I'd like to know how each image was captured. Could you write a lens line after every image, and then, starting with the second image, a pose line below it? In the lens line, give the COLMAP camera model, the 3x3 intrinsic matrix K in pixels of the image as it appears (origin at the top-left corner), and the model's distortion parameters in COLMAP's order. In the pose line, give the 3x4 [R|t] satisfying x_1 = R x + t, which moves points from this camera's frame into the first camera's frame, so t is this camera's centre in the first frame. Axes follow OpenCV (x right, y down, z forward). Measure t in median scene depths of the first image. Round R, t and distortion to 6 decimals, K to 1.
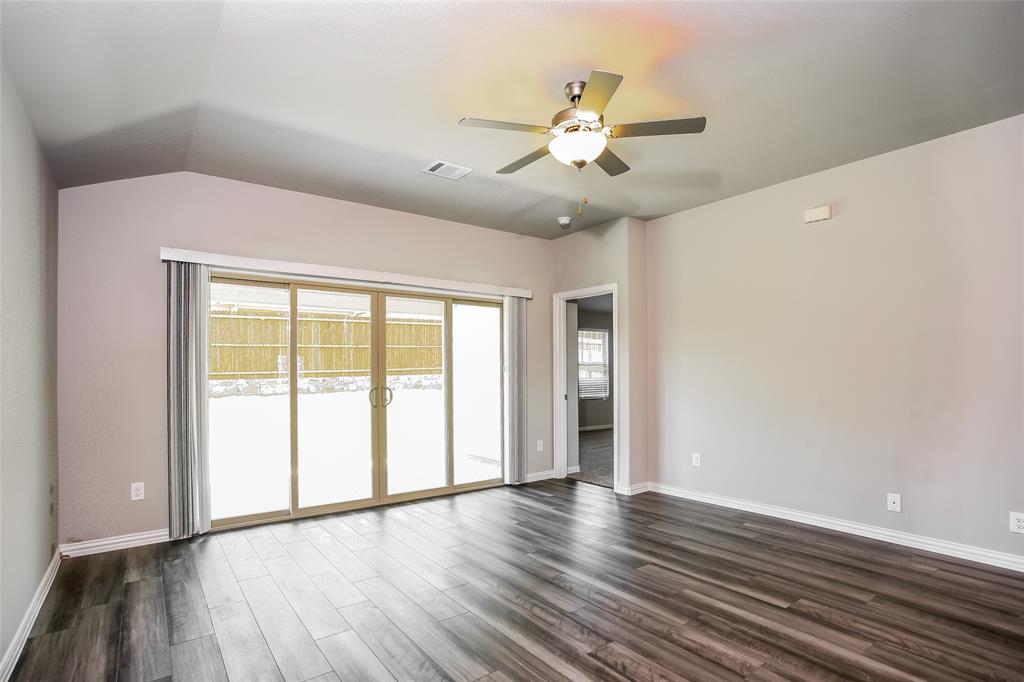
lens RADIAL K [[507.5, 0, 512.7], [0, 507.5, 370.9], [0, 0, 1]] dist [-0.050852, 0.000073]
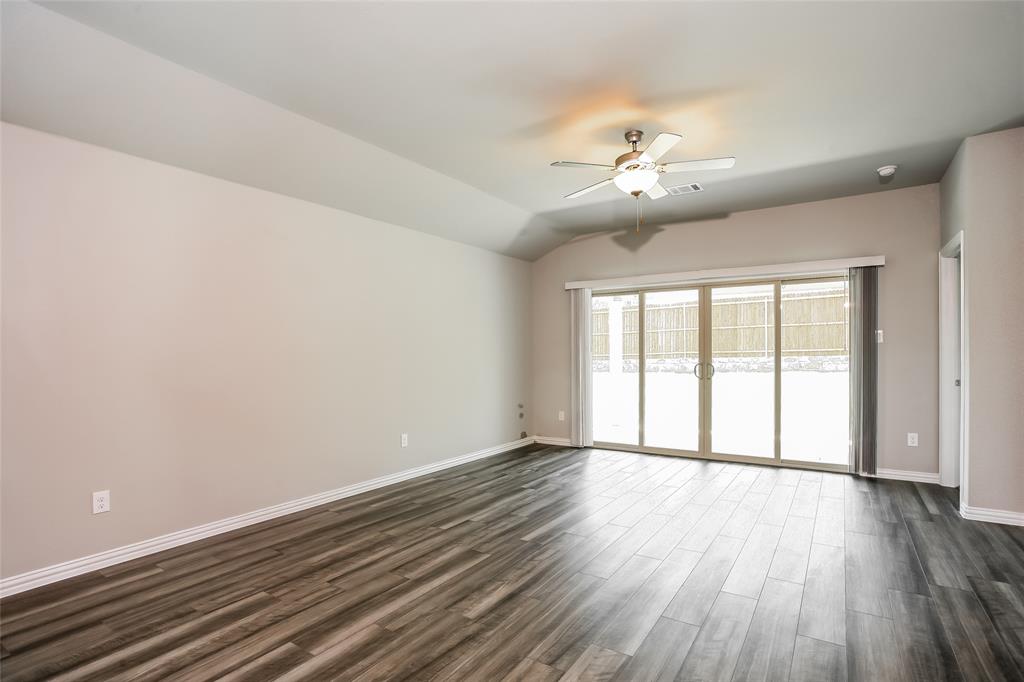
lens RADIAL K [[503.9, 0, 507.7], [0, 503.9, 354.8], [0, 0, 1]] dist [-0.047136, 0.000183]
pose [[0.322249, 0.006842, -0.946630, 0.721057], [0.007749, 0.999921, 0.009865, -0.004060], [0.946623, -0.010515, 0.322171, 0.150527]]
